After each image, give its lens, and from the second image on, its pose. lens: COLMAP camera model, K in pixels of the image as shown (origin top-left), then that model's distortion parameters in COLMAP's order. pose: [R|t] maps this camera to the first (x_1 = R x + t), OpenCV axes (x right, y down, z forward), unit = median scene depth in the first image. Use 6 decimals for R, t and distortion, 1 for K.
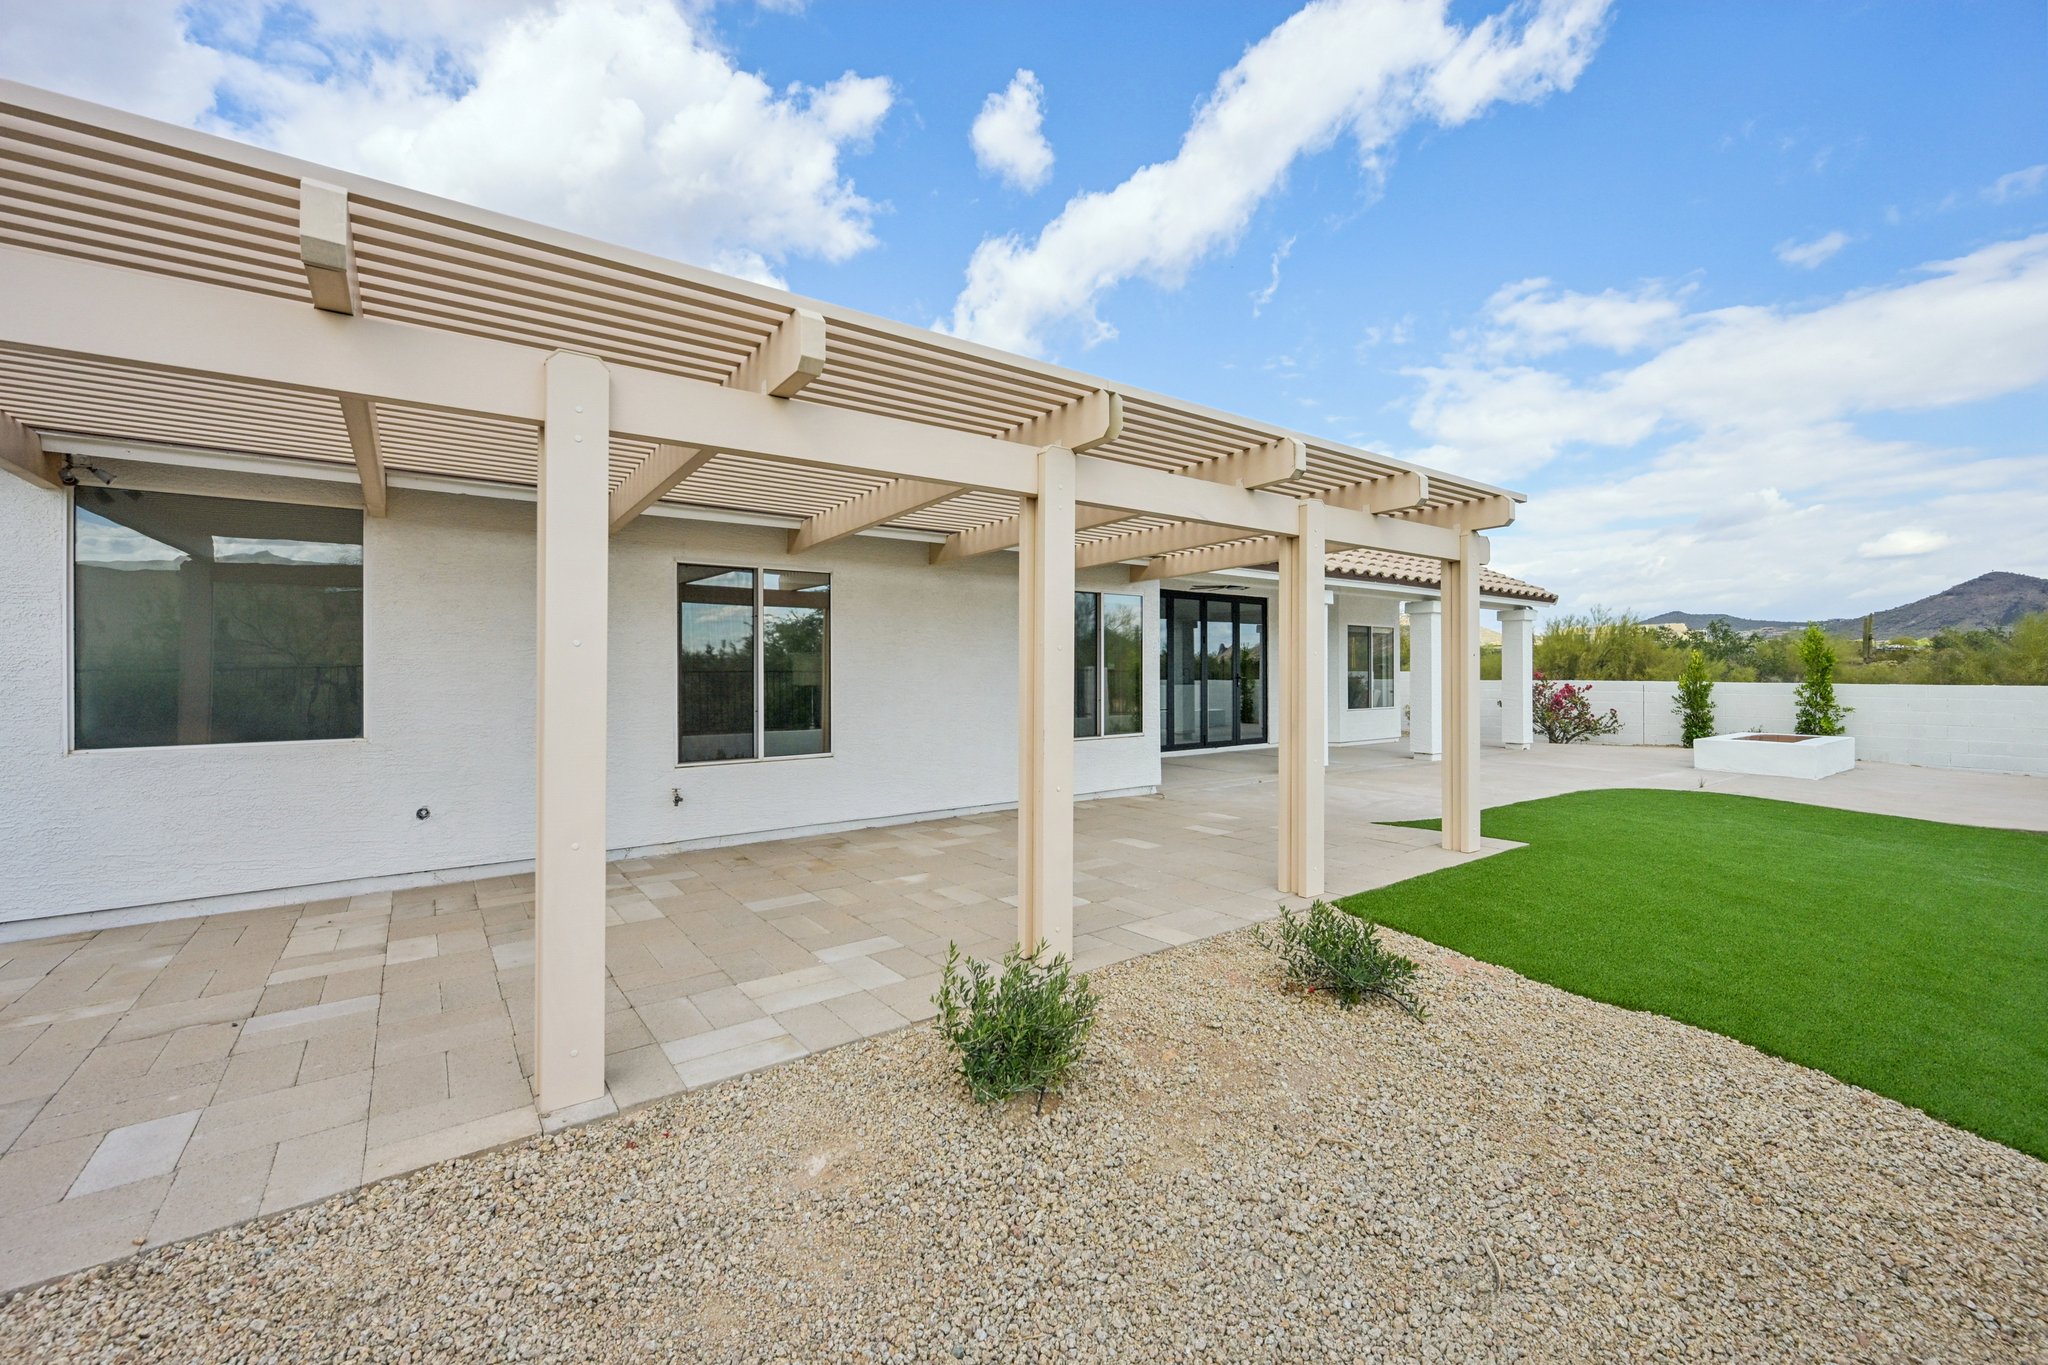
lens RADIAL K [[814.8, 0, 1015.0], [0, 814.8, 687.6], [0, 0, 1]] dist [-0.015718, 0.000967]
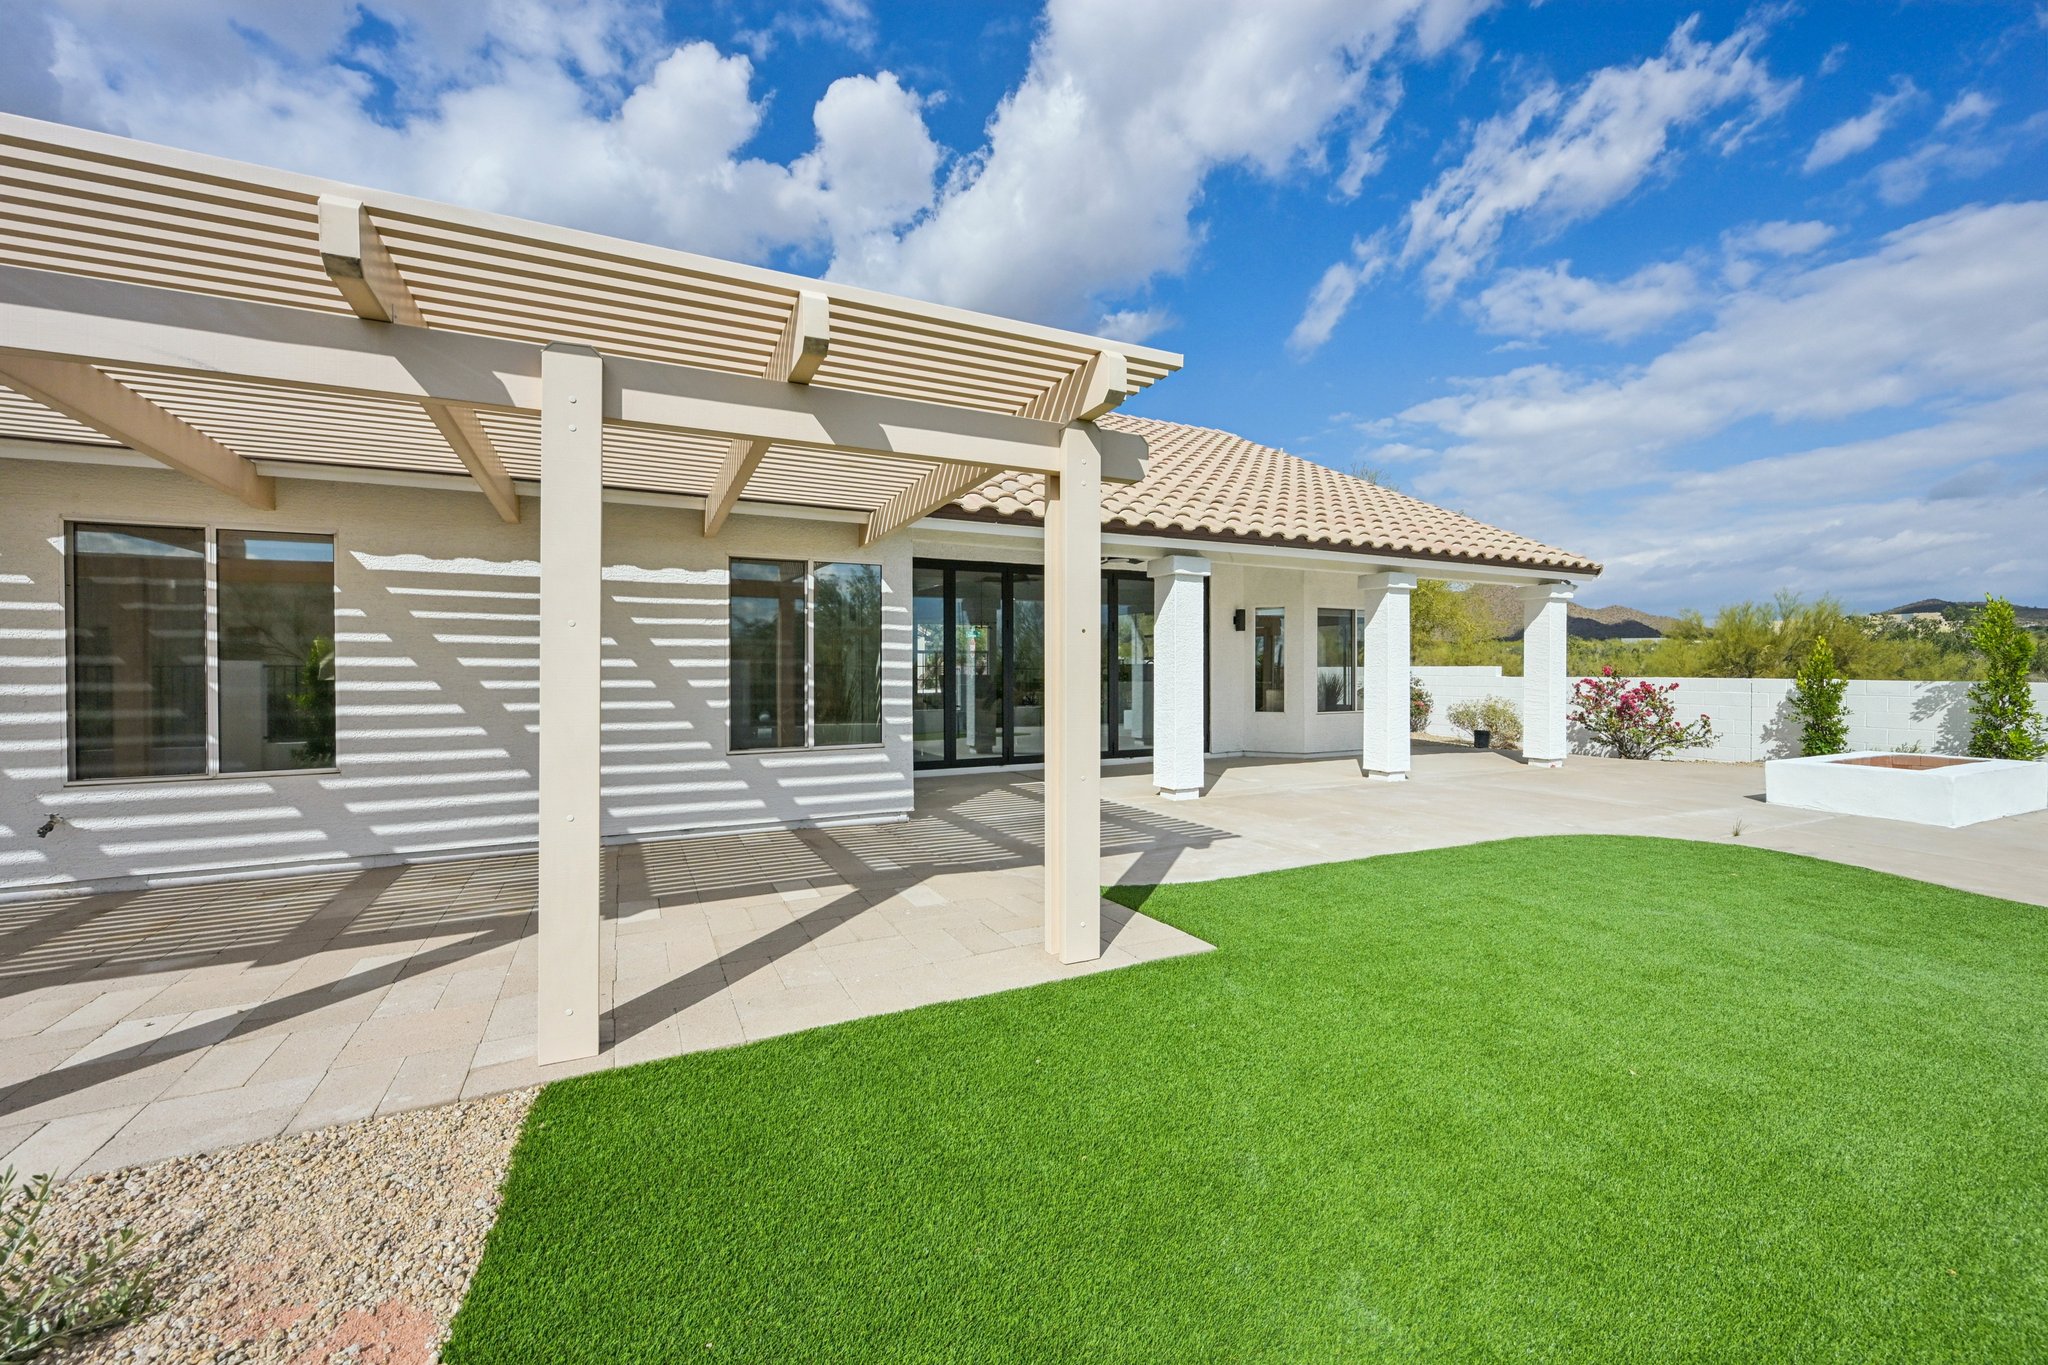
lens RADIAL K [[814.8, 0, 1013.8], [0, 814.8, 676.5], [0, 0, 1]] dist [-0.015718, 0.000967]
pose [[0.986594, 0.002917, -0.163170, 0.234971], [-0.004260, 0.999960, -0.007880, -0.001237], [0.163141, 0.008470, 0.986566, 0.156035]]
